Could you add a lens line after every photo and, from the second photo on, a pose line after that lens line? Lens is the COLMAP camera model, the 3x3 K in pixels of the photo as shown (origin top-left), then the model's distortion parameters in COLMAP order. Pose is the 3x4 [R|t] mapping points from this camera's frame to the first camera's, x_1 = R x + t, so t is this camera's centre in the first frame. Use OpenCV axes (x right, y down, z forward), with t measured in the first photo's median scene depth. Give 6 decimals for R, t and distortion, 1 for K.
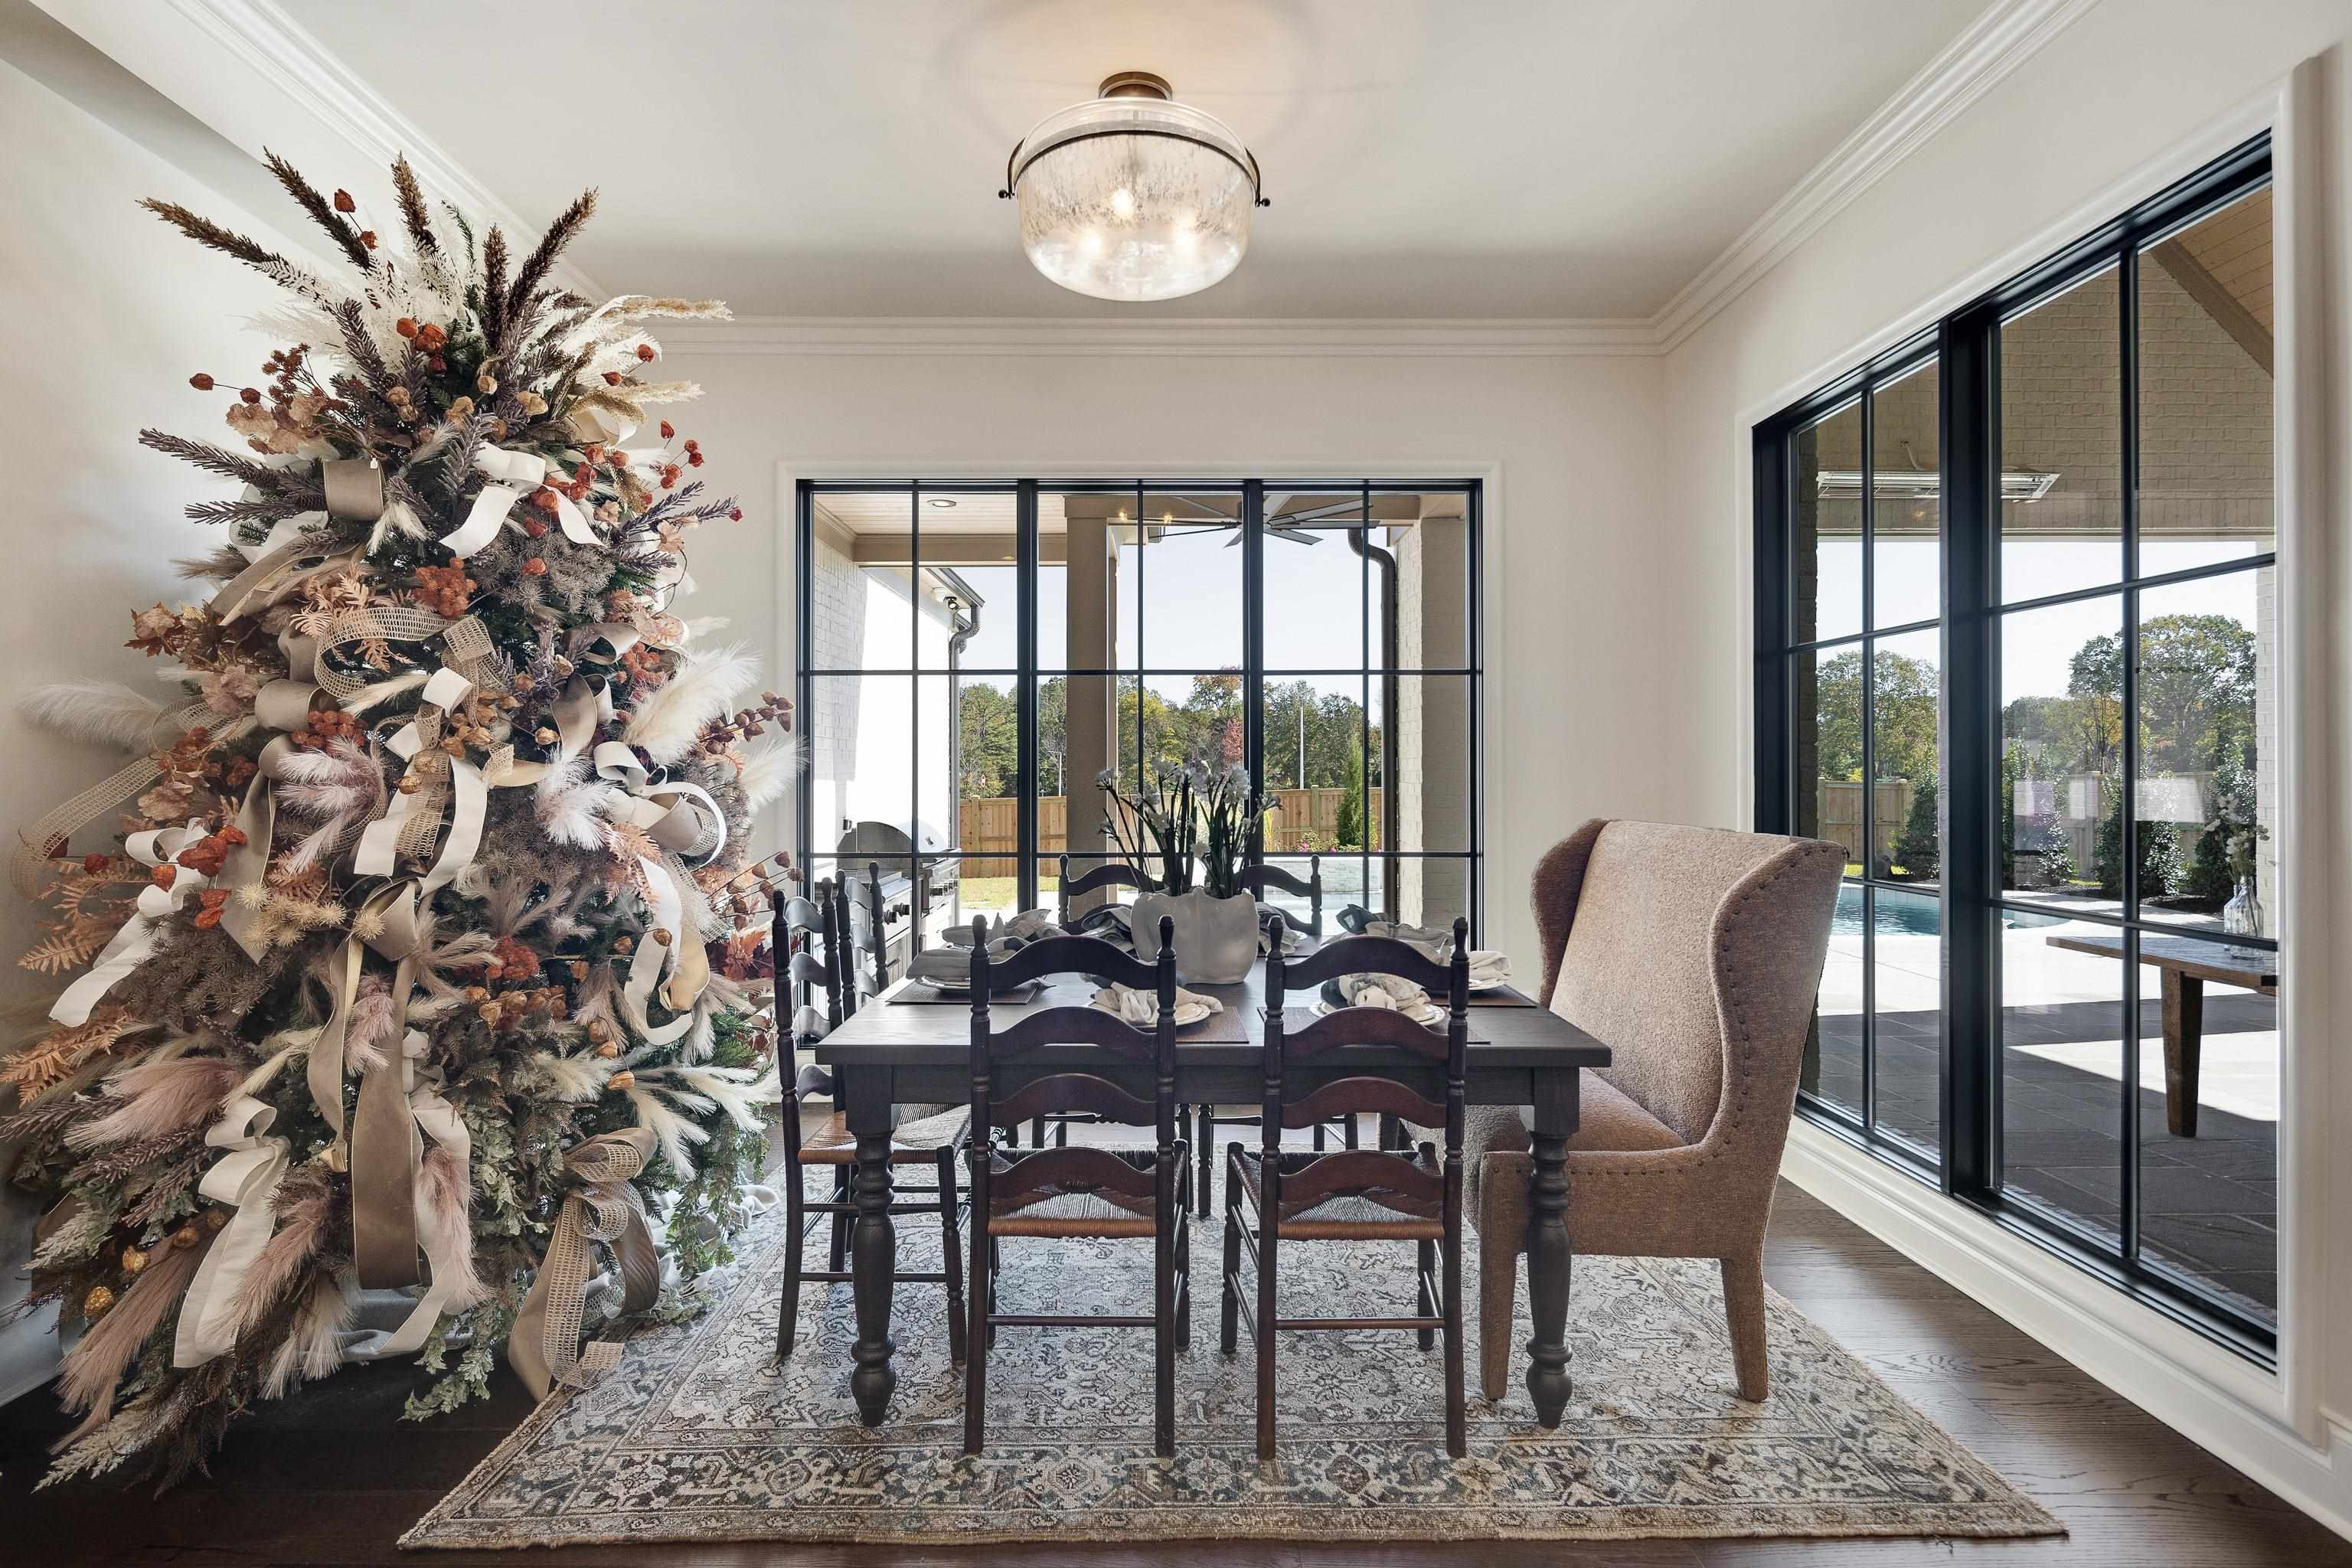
lens RADIAL K [[1137.2, 0, 1162.9], [0, 1137.2, 779.1], [0, 0, 1]] dist [0.000174, -0.000435]
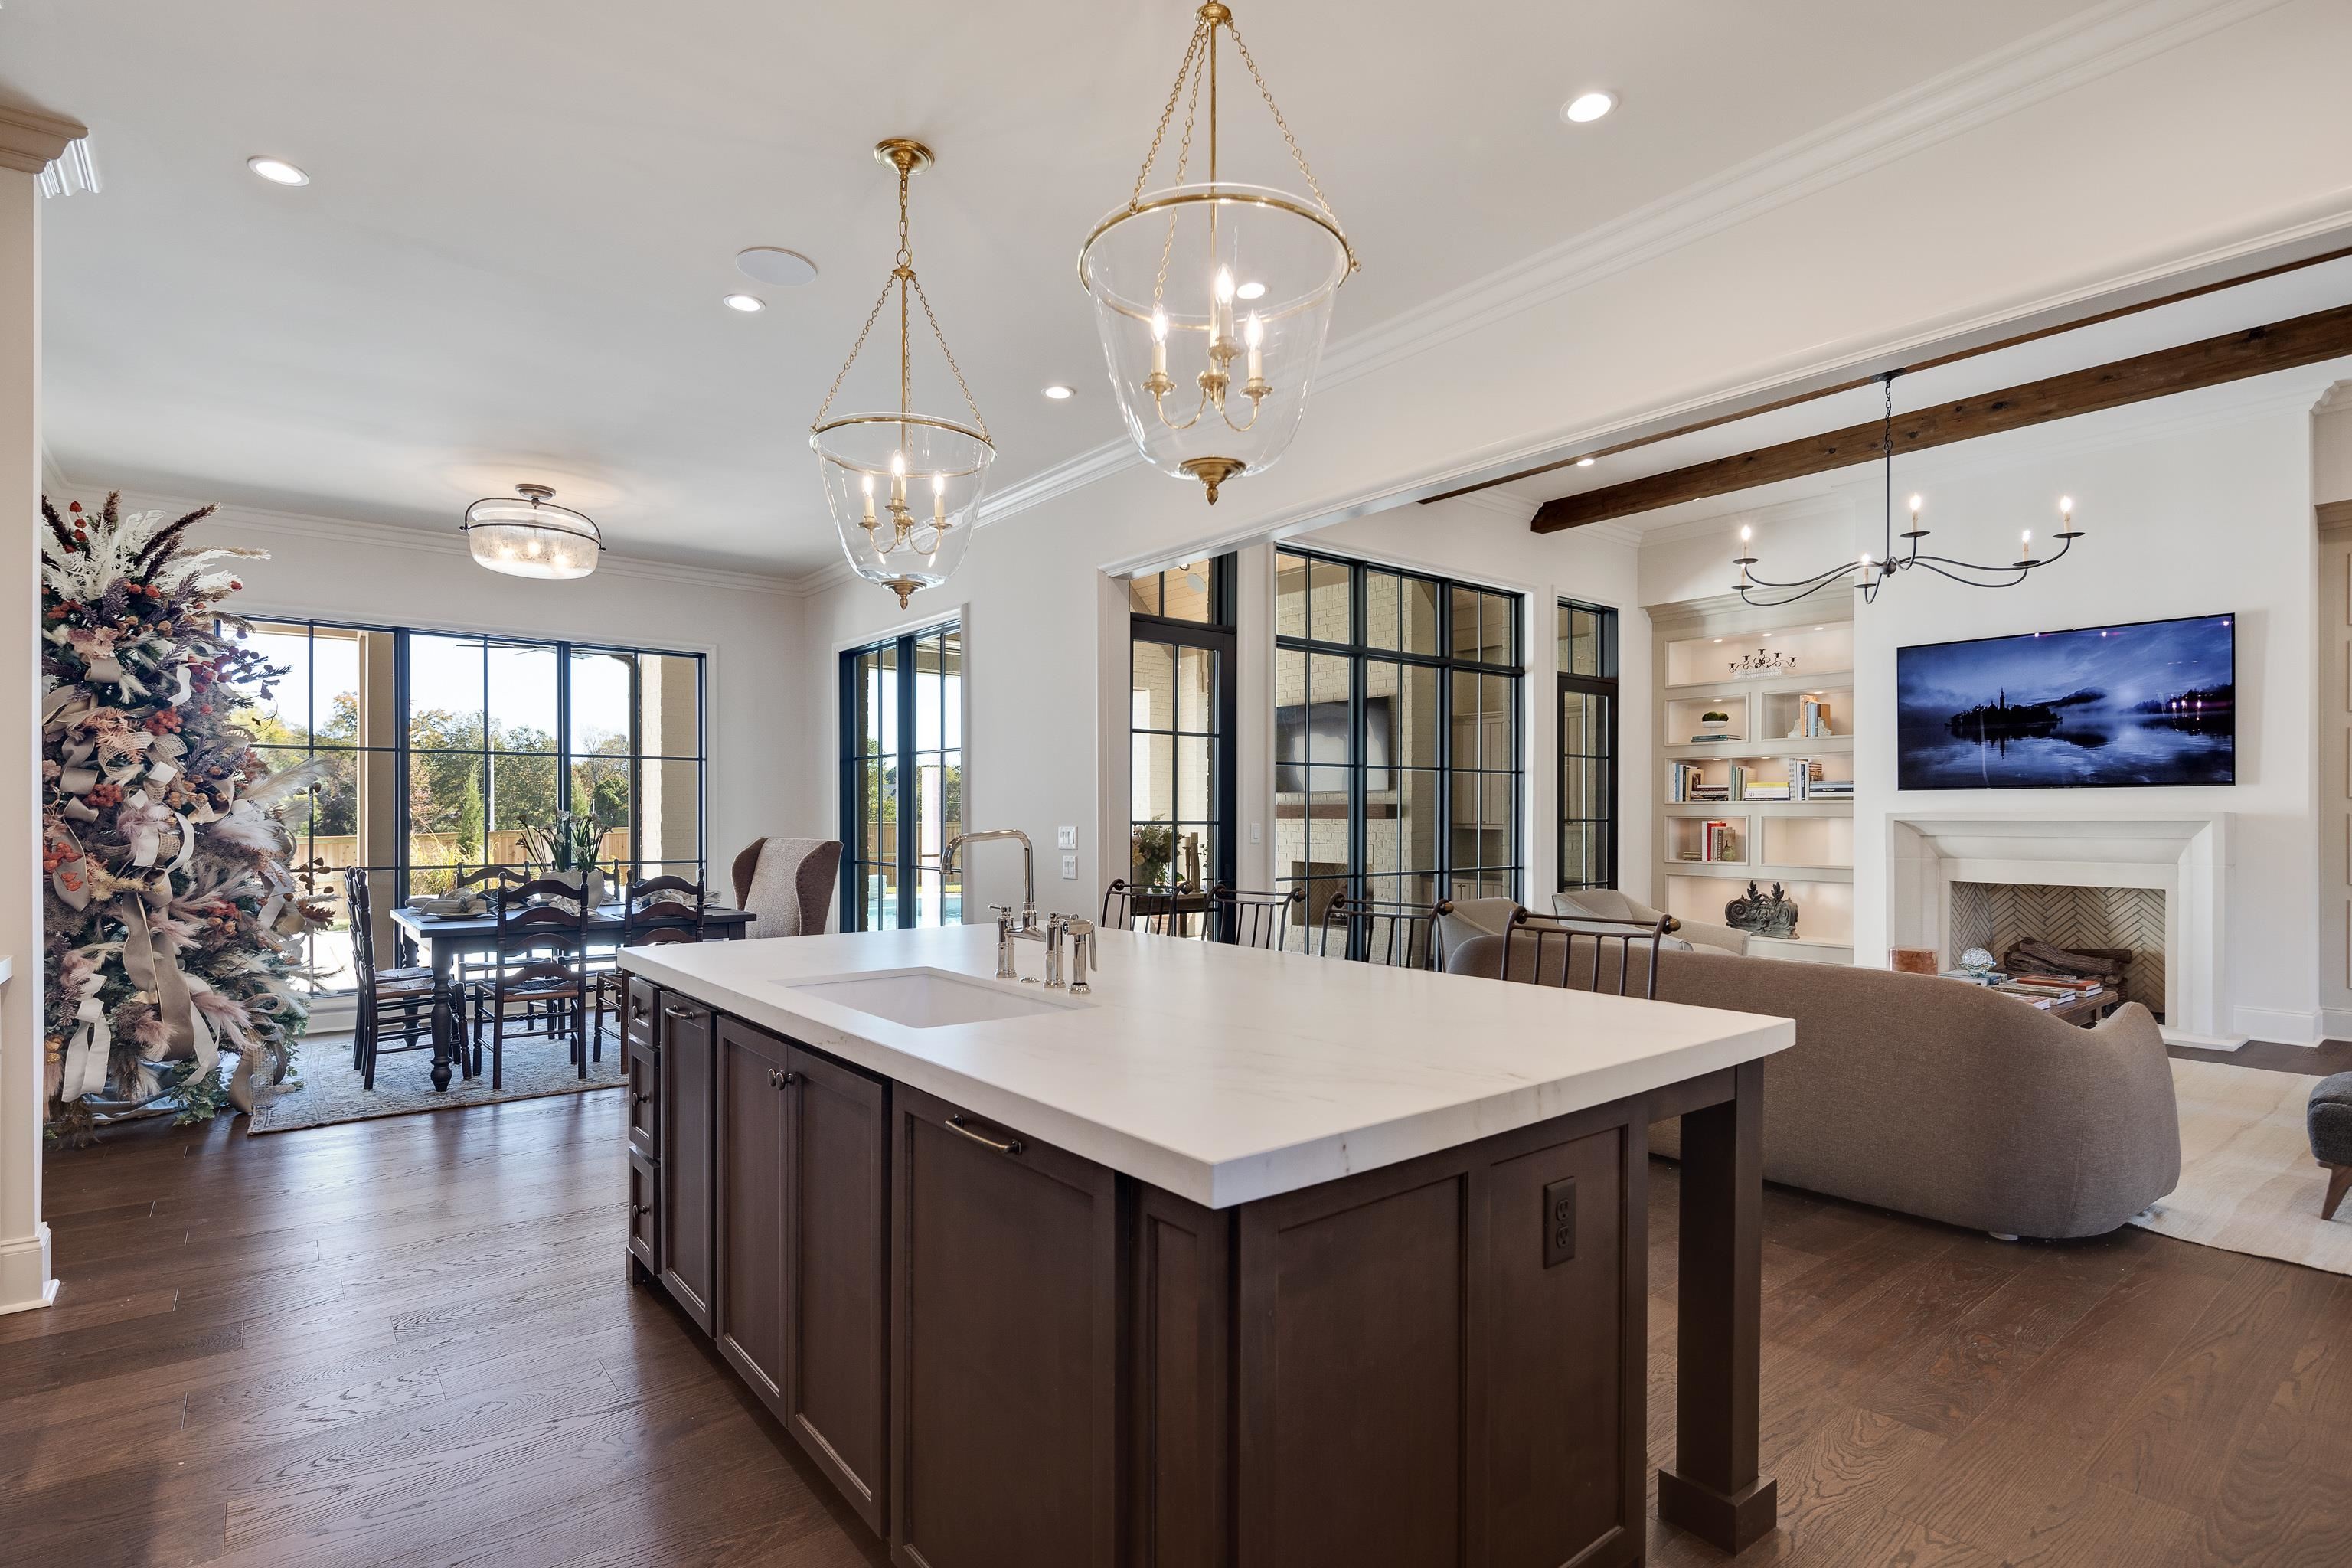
lens RADIAL K [[1137.2, 0, 1162.9], [0, 1137.2, 779.1], [0, 0, 1]] dist [0.000174, -0.000435]
pose [[0.784922, 0.020107, 0.619268, -0.494859], [0.001894, 0.999391, -0.034849, 0.001950], [-0.619591, 0.028527, 0.784406, -1.609849]]
